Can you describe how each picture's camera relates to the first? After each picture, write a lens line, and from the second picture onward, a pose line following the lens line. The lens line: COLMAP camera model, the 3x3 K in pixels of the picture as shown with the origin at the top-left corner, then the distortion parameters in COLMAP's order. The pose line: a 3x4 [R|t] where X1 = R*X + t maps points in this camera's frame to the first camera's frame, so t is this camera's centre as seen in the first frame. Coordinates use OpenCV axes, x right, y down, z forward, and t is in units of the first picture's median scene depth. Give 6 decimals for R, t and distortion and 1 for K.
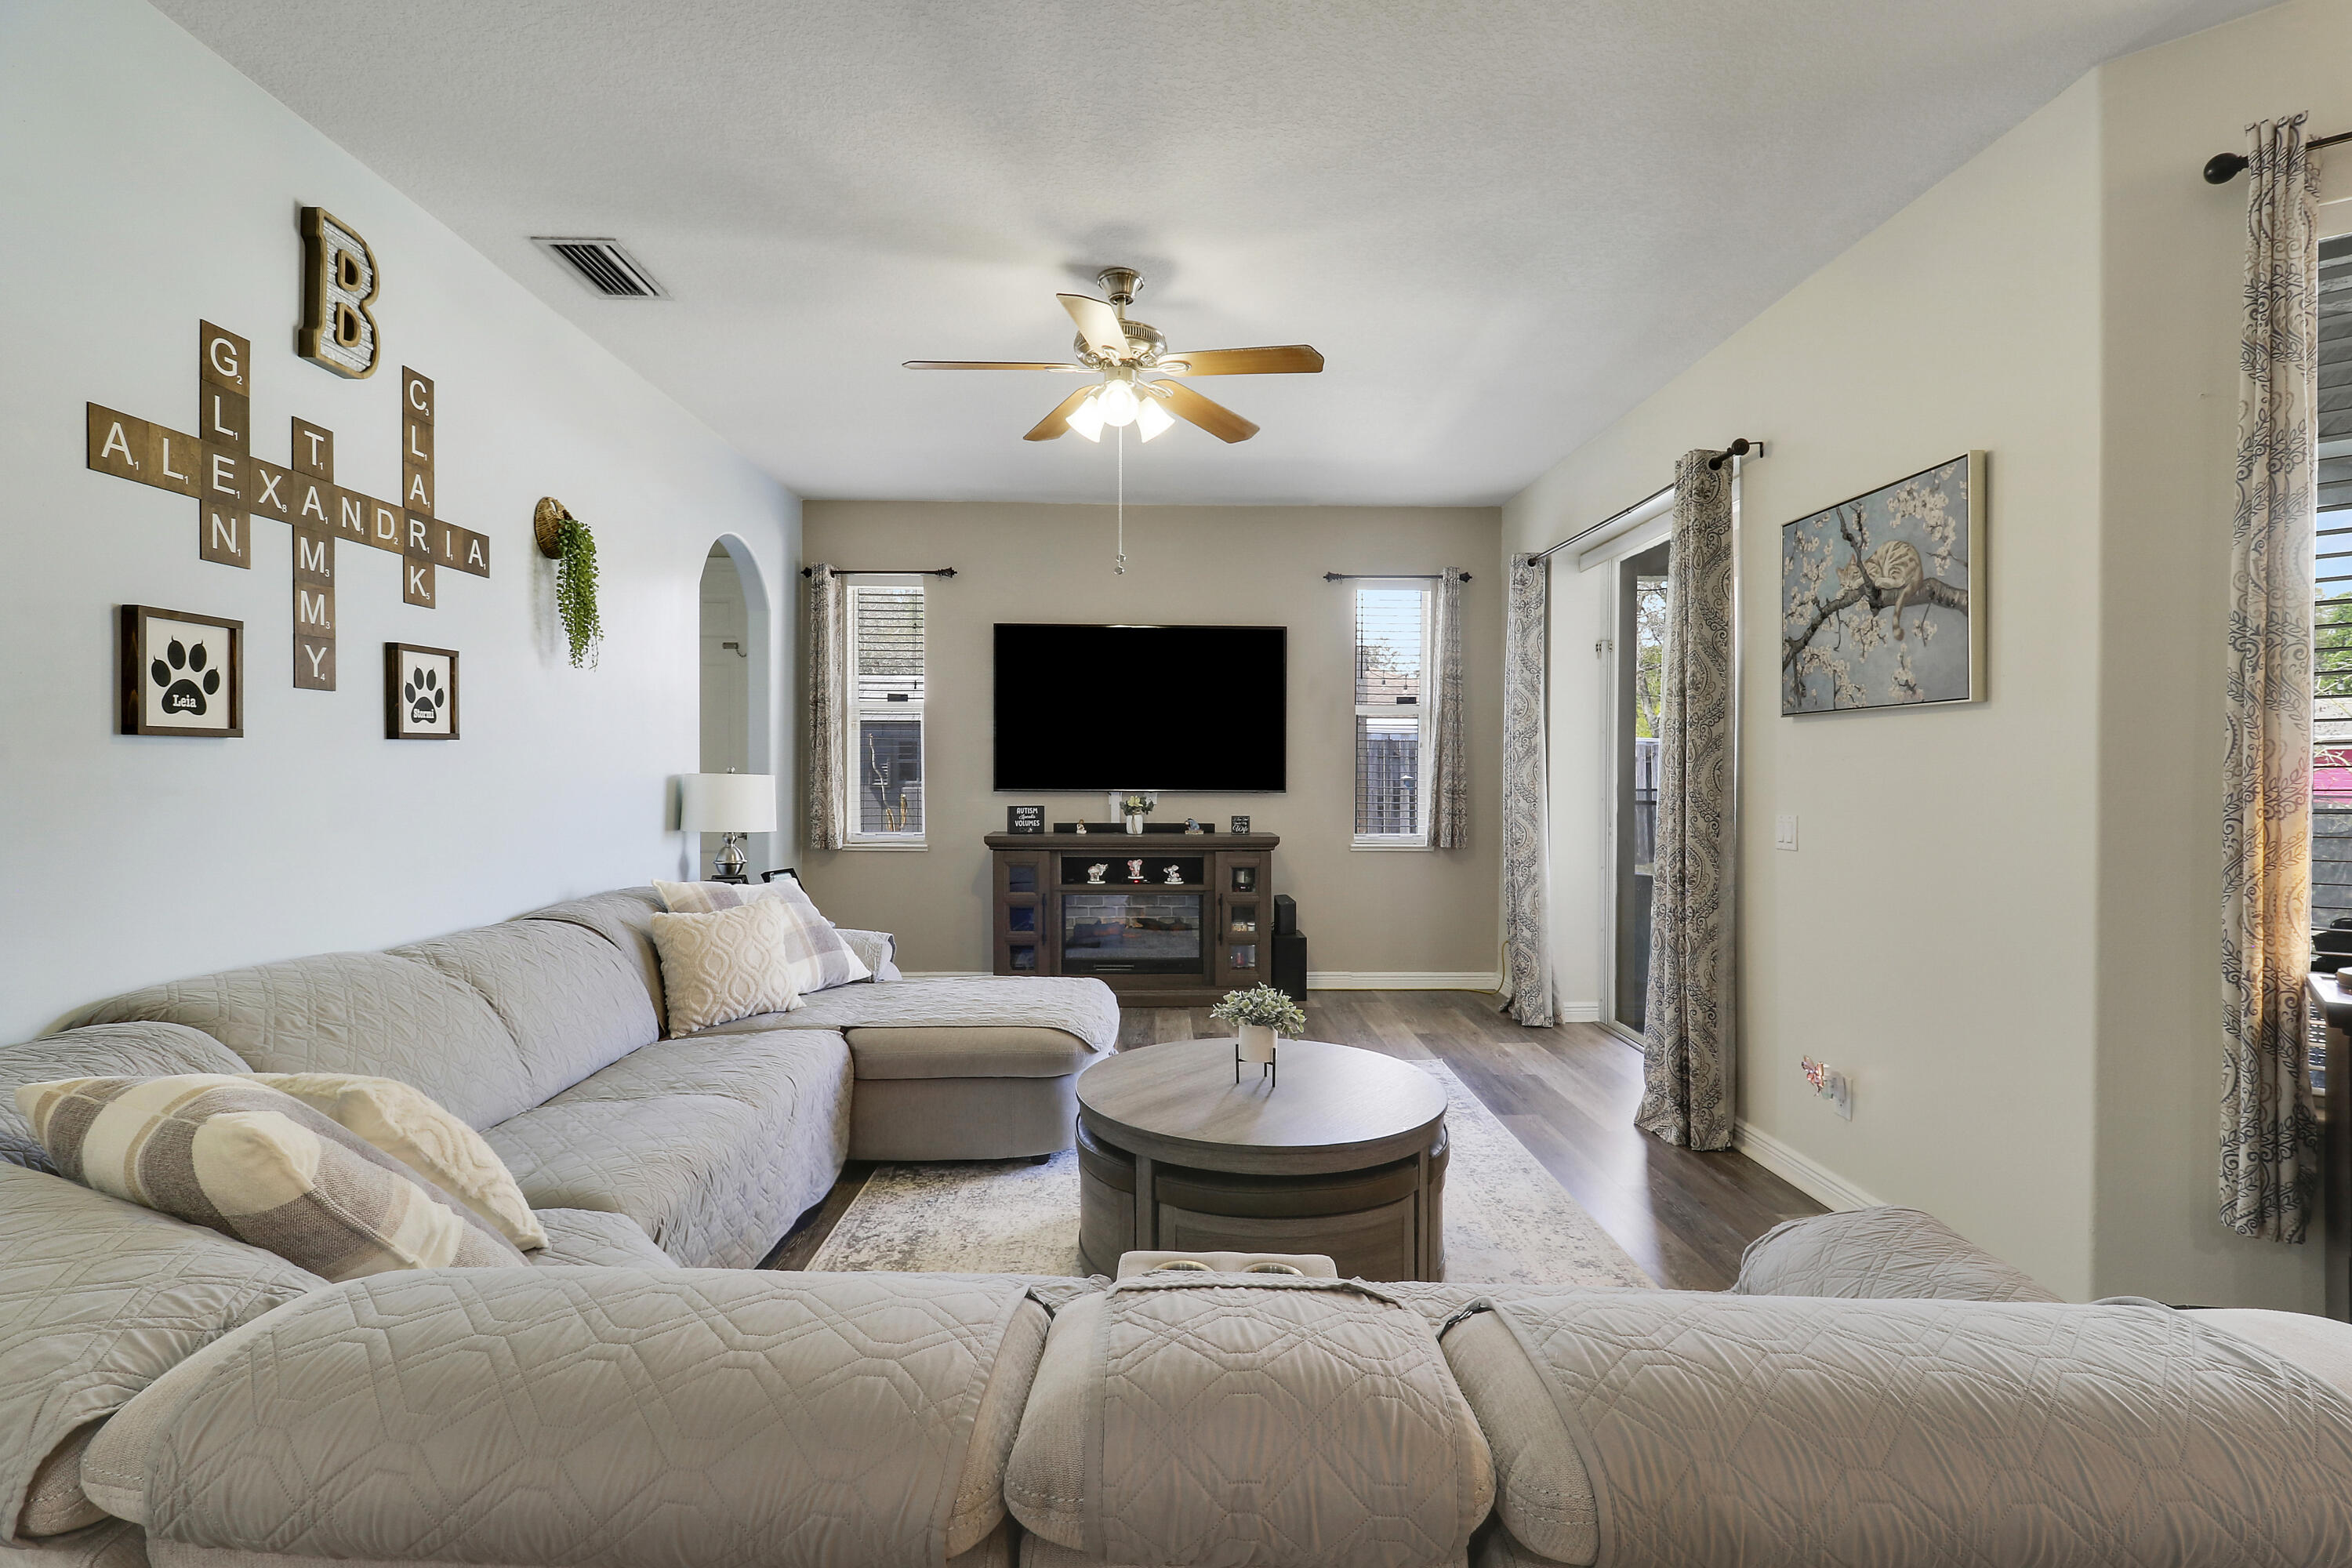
lens RADIAL K [[1096.6, 0, 1196.6], [0, 1096.6, 789.8], [0, 0, 1]] dist [-0.000801, -0.007267]
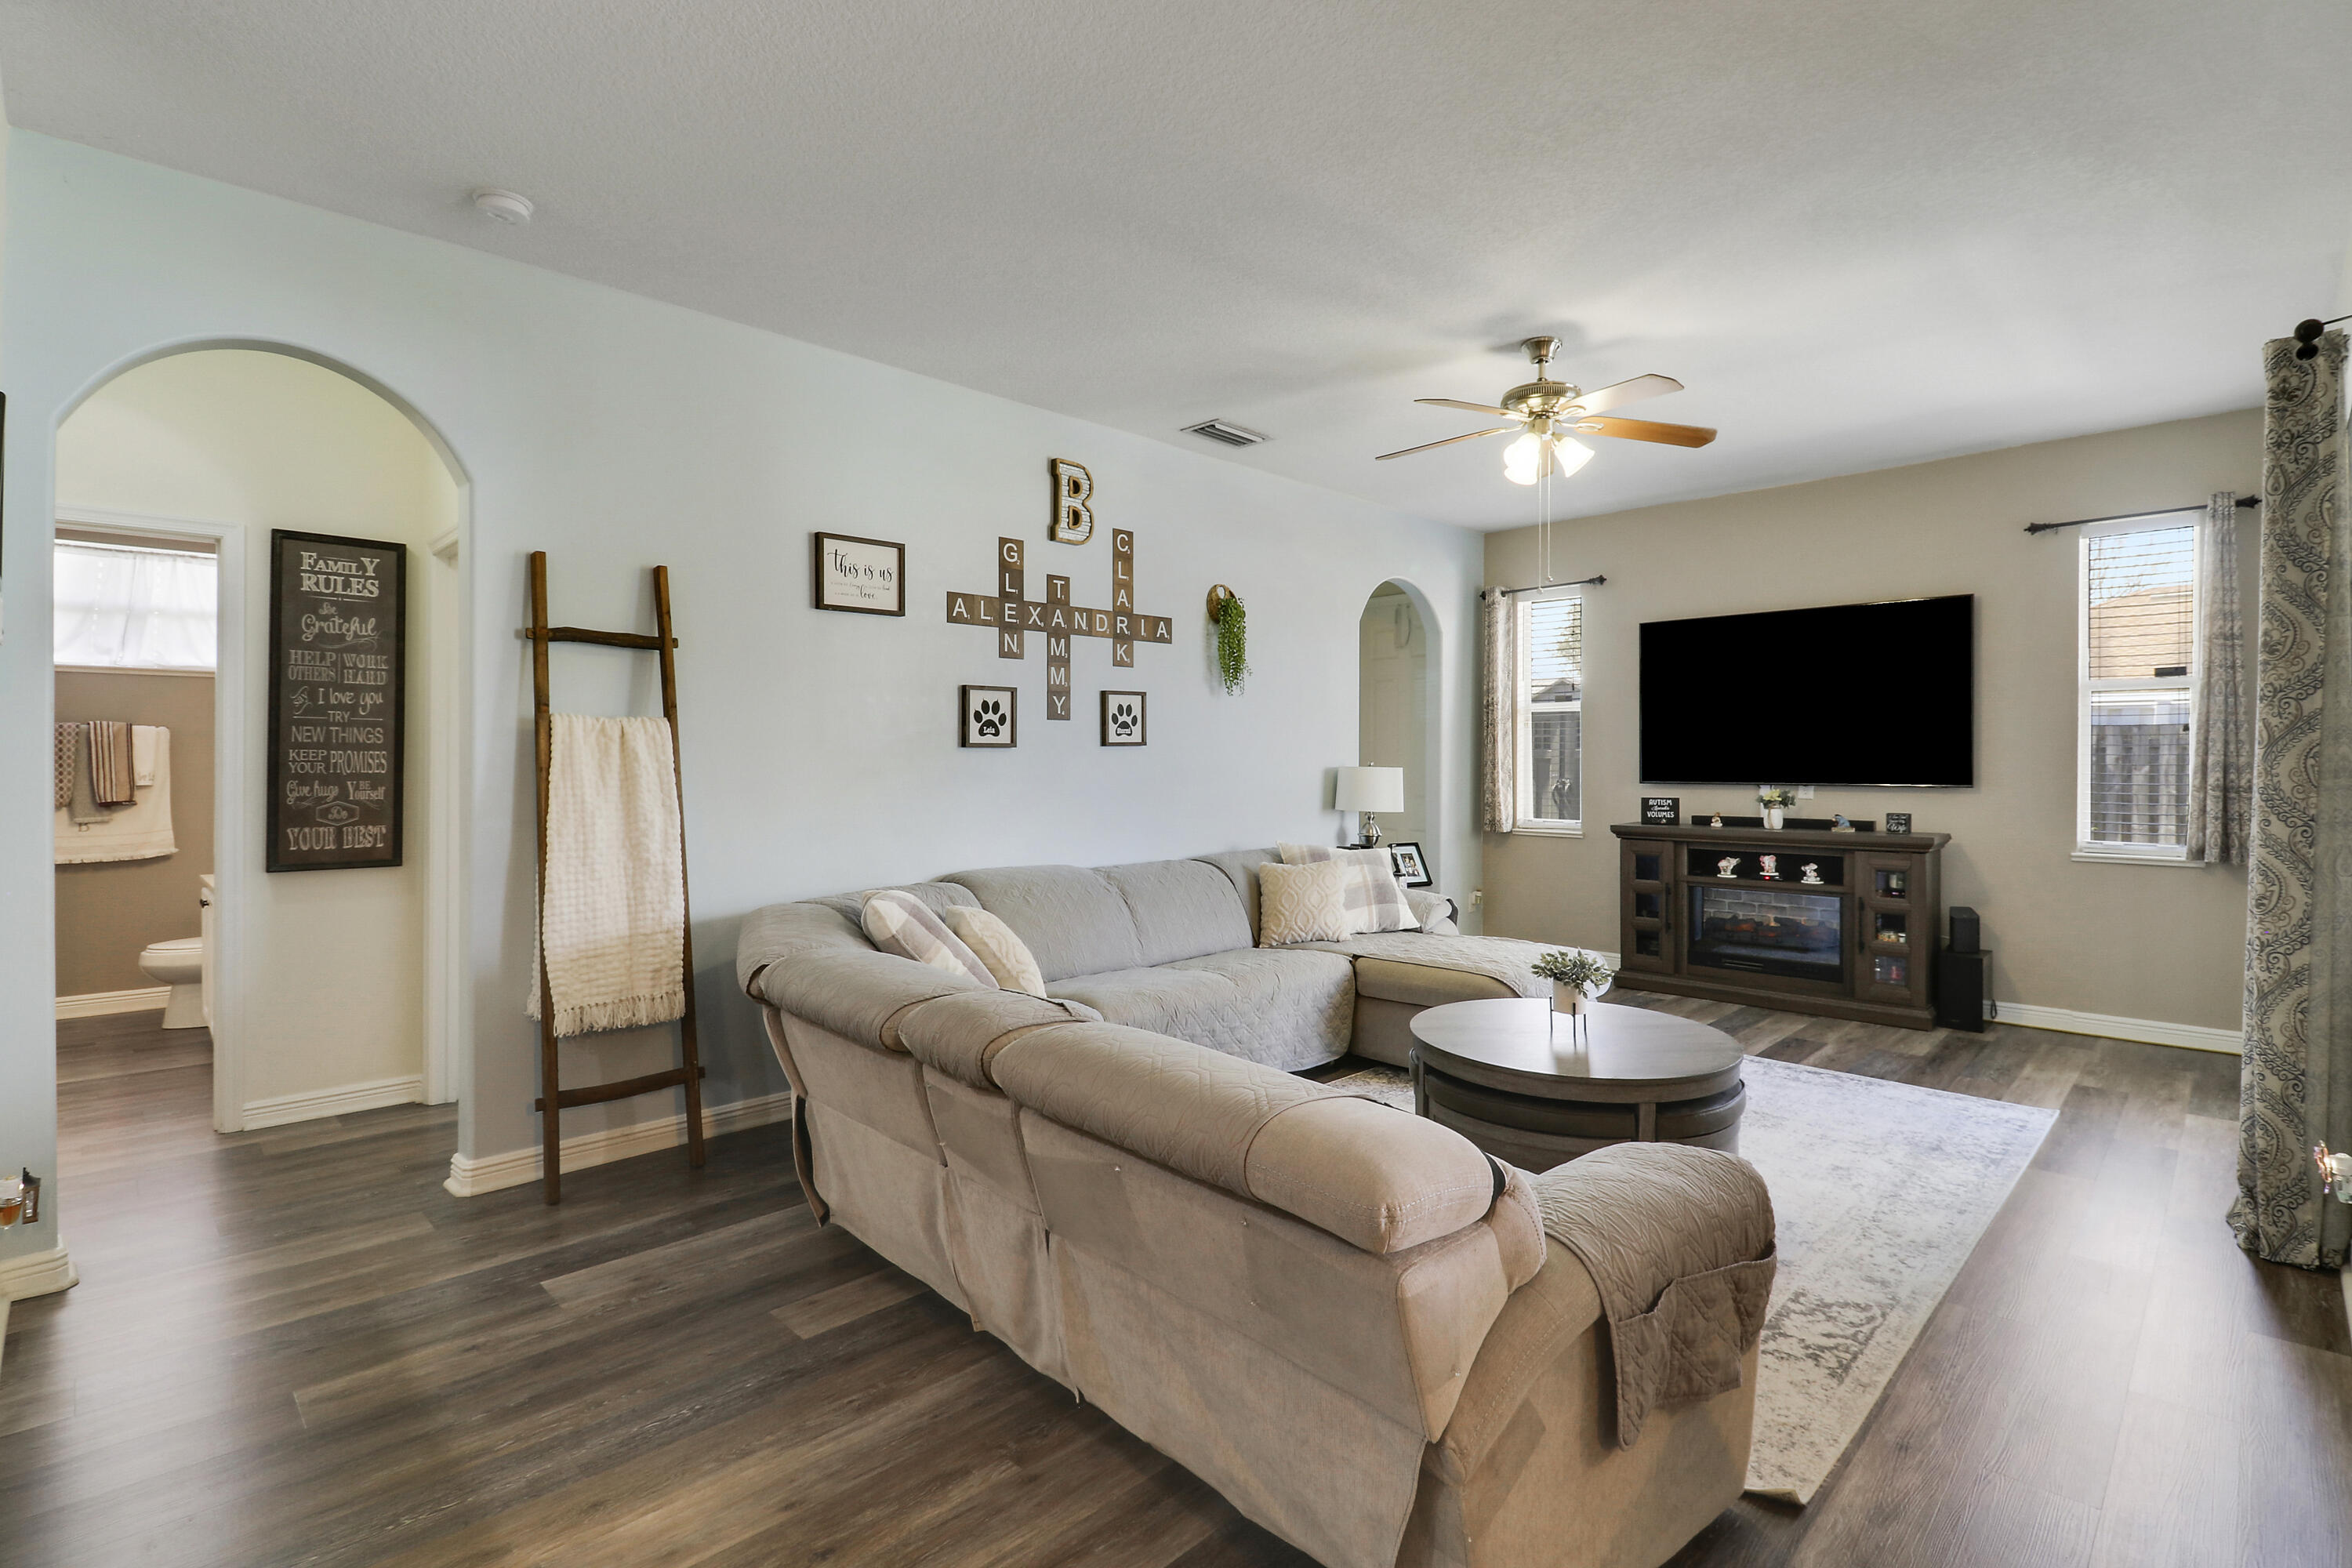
lens RADIAL K [[1113.7, 0, 1204.5], [0, 1113.7, 773.1], [0, 0, 1]] dist [-0.004285, -0.007988]
pose [[0.696675, 0.004895, -0.717370, 0.559880], [-0.011897, 0.999918, -0.004731, 0.002338], [0.717288, 0.011831, 0.696676, -0.098342]]
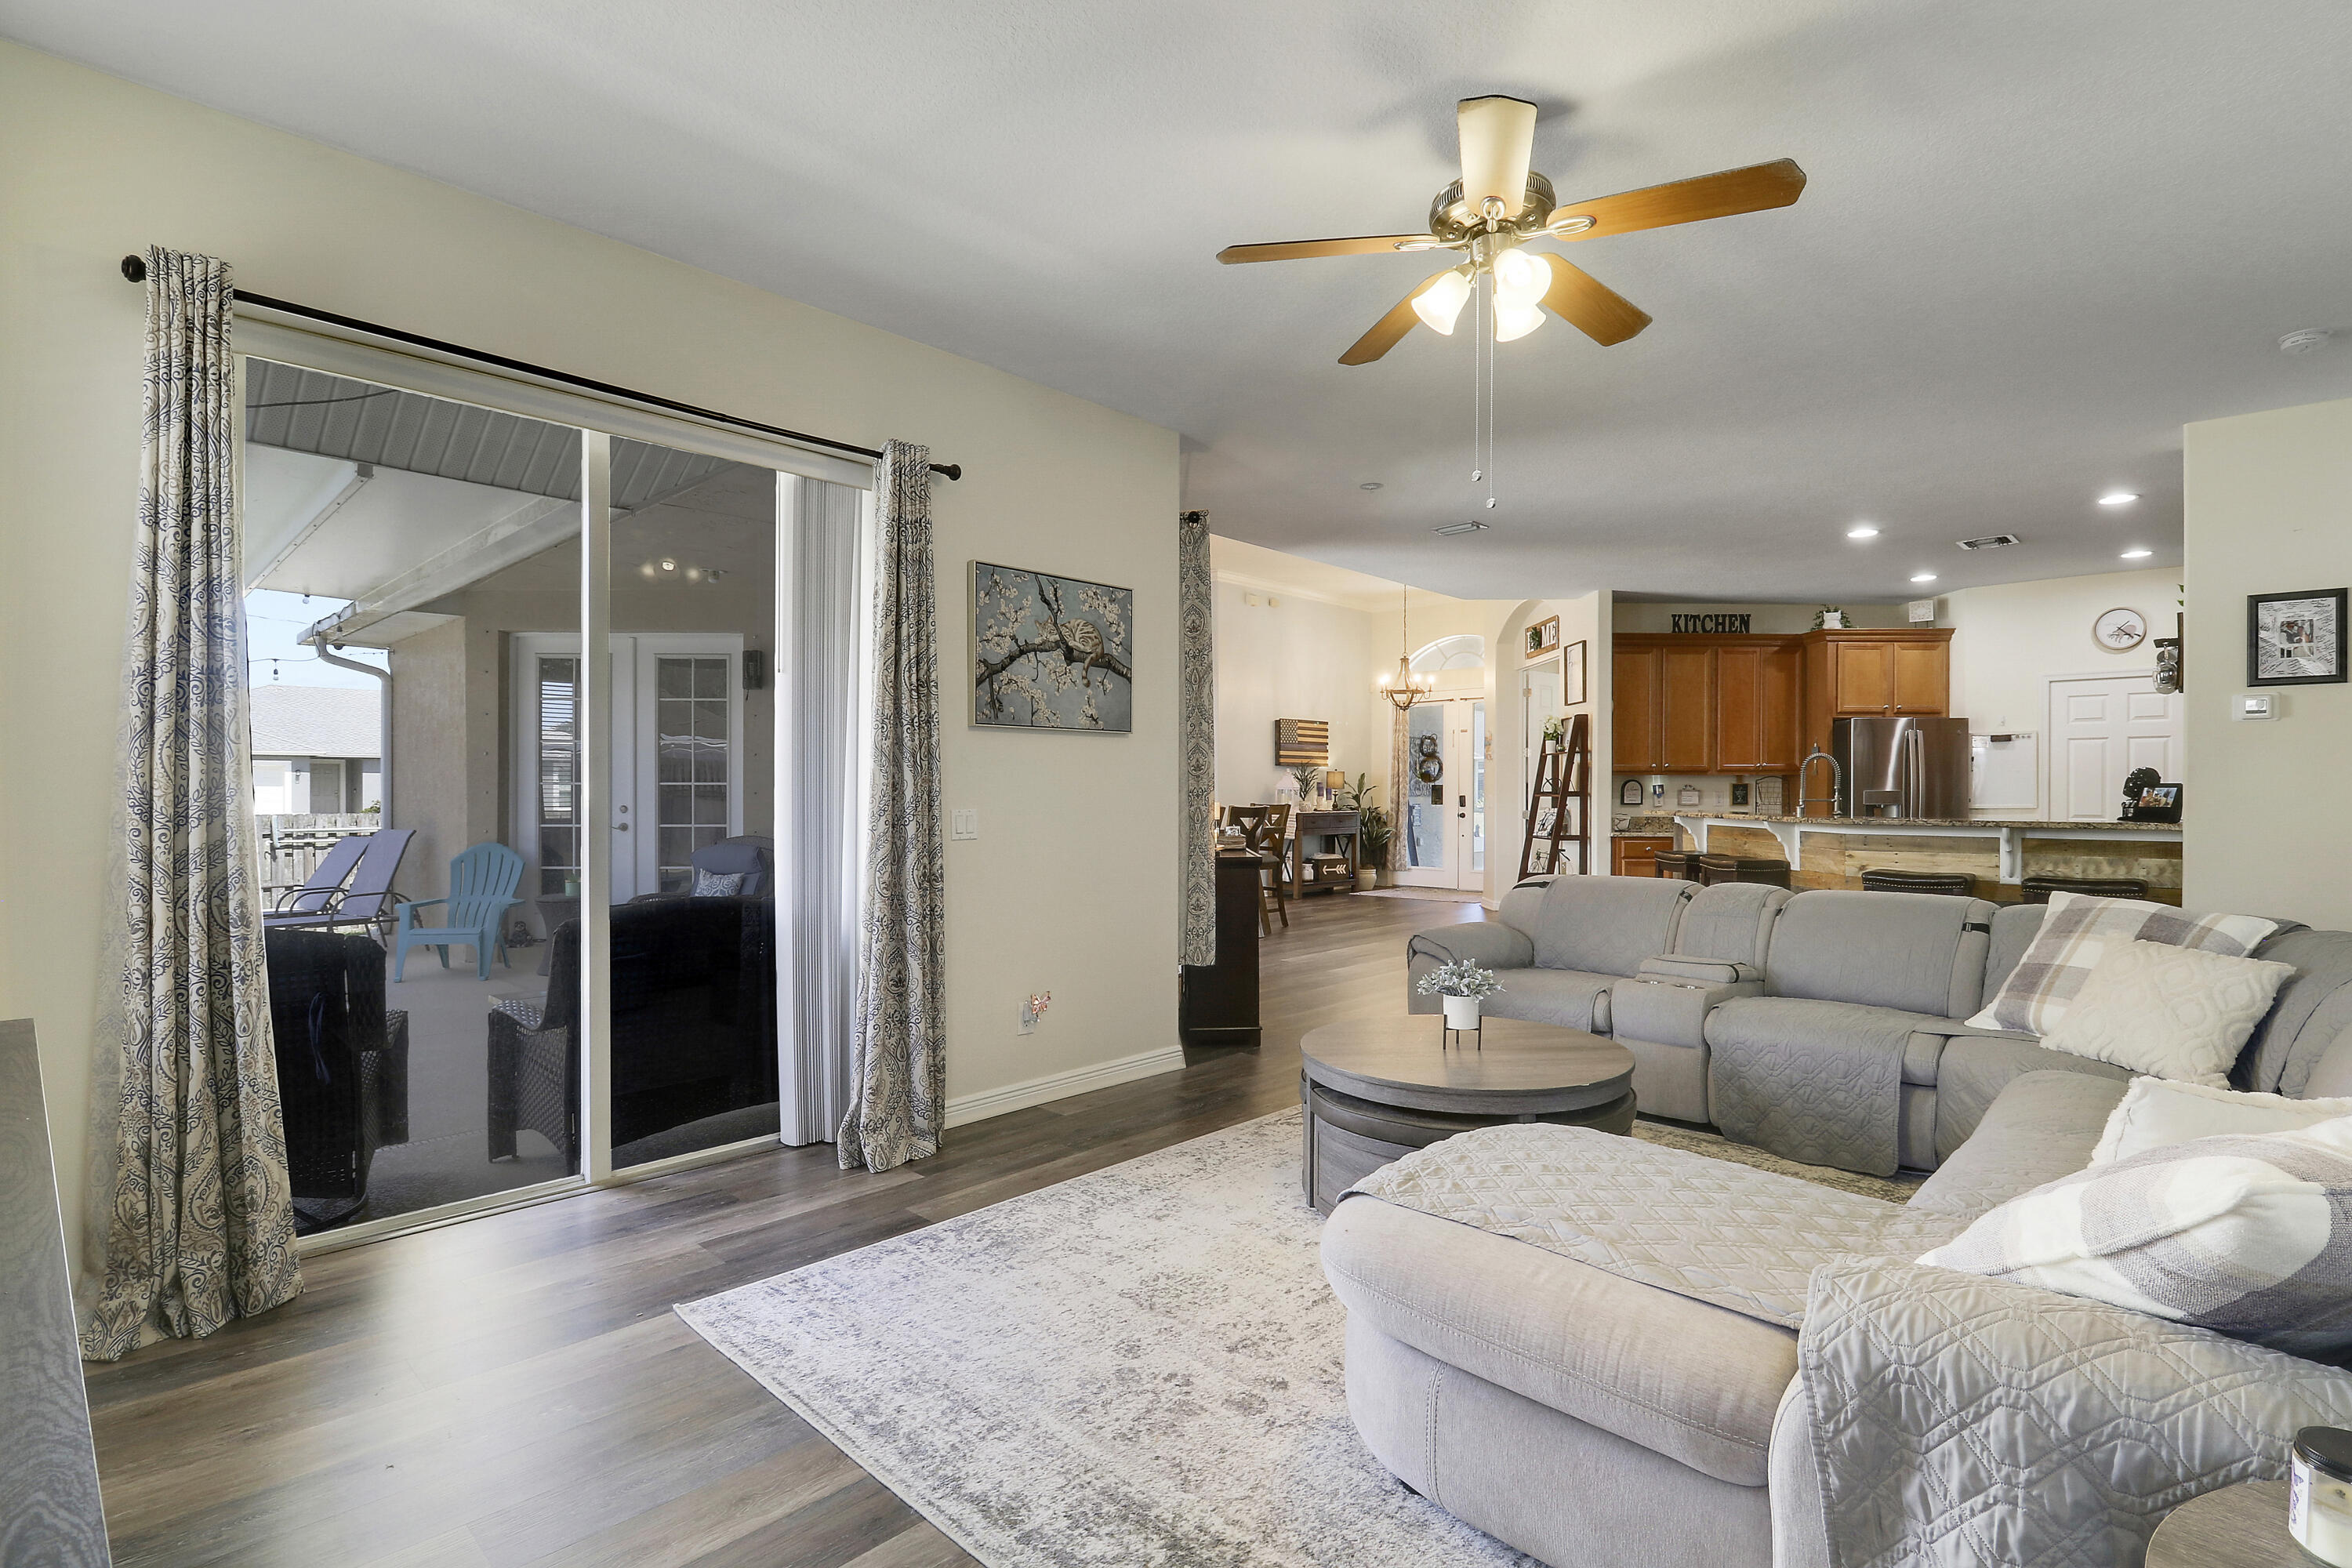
lens RADIAL K [[1113.7, 0, 1165.2], [0, 1113.7, 795.6], [0, 0, 1]] dist [-0.004285, -0.007988]
pose [[-0.691890, -0.008037, 0.721958, -0.491415], [0.009071, 0.999762, 0.019822, -0.014180], [-0.721946, 0.020264, -0.691653, 1.782965]]
